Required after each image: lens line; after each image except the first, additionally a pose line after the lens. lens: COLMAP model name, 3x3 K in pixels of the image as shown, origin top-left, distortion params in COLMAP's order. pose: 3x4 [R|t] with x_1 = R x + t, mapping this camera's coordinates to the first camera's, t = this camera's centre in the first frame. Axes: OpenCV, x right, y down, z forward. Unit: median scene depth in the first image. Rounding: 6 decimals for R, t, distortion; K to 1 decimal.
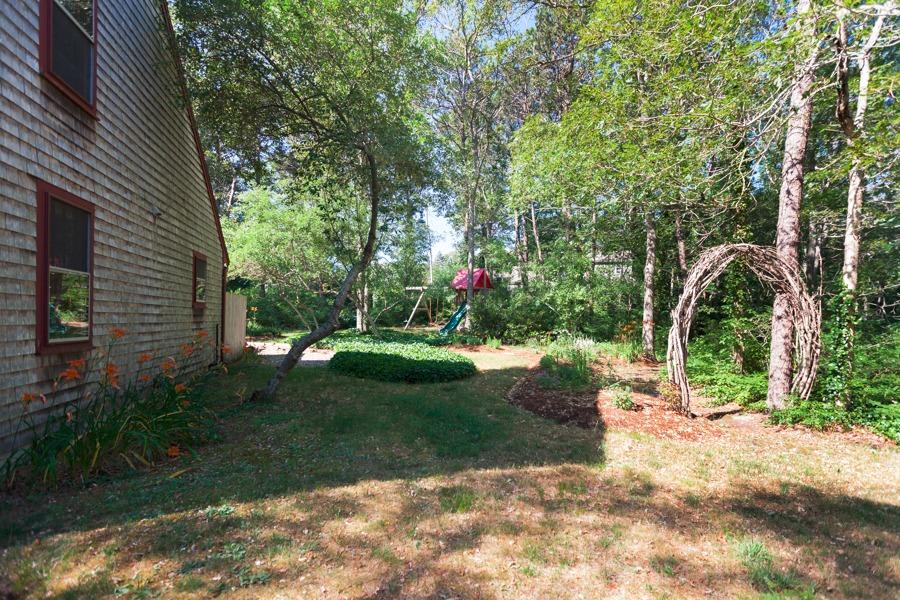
lens RADIAL K [[413.7, 0, 452.2], [0, 413.7, 321.5], [0, 0, 1]] dist [-0.000153, -0.000341]
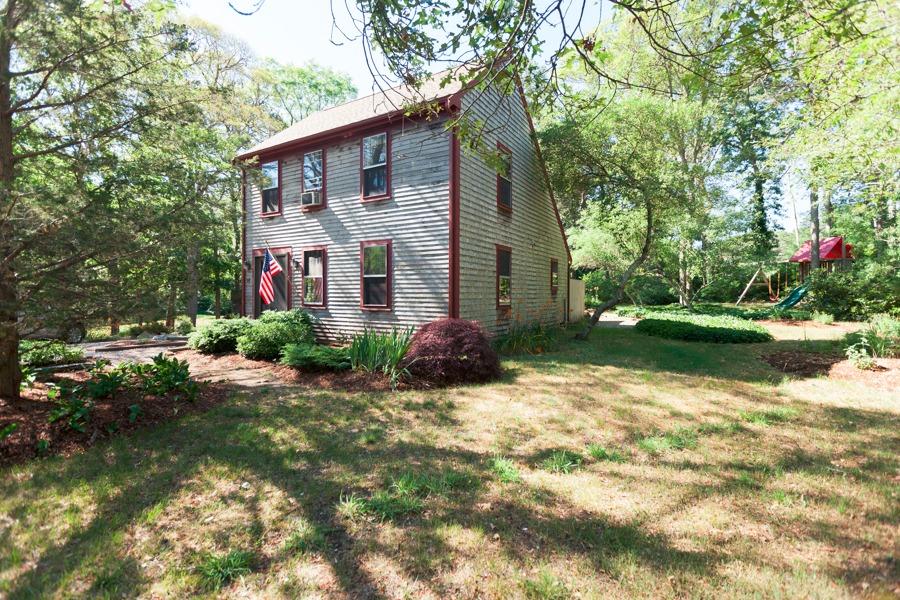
lens RADIAL K [[410.0, 0, 436.2], [0, 410.0, 291.8], [0, 0, 1]] dist [0.001388, 0.000202]
pose [[0.654356, -0.016709, -0.756002, 0.384030], [0.003775, 0.999816, -0.018830, 0.008180], [0.756177, 0.009468, 0.654298, -0.529378]]
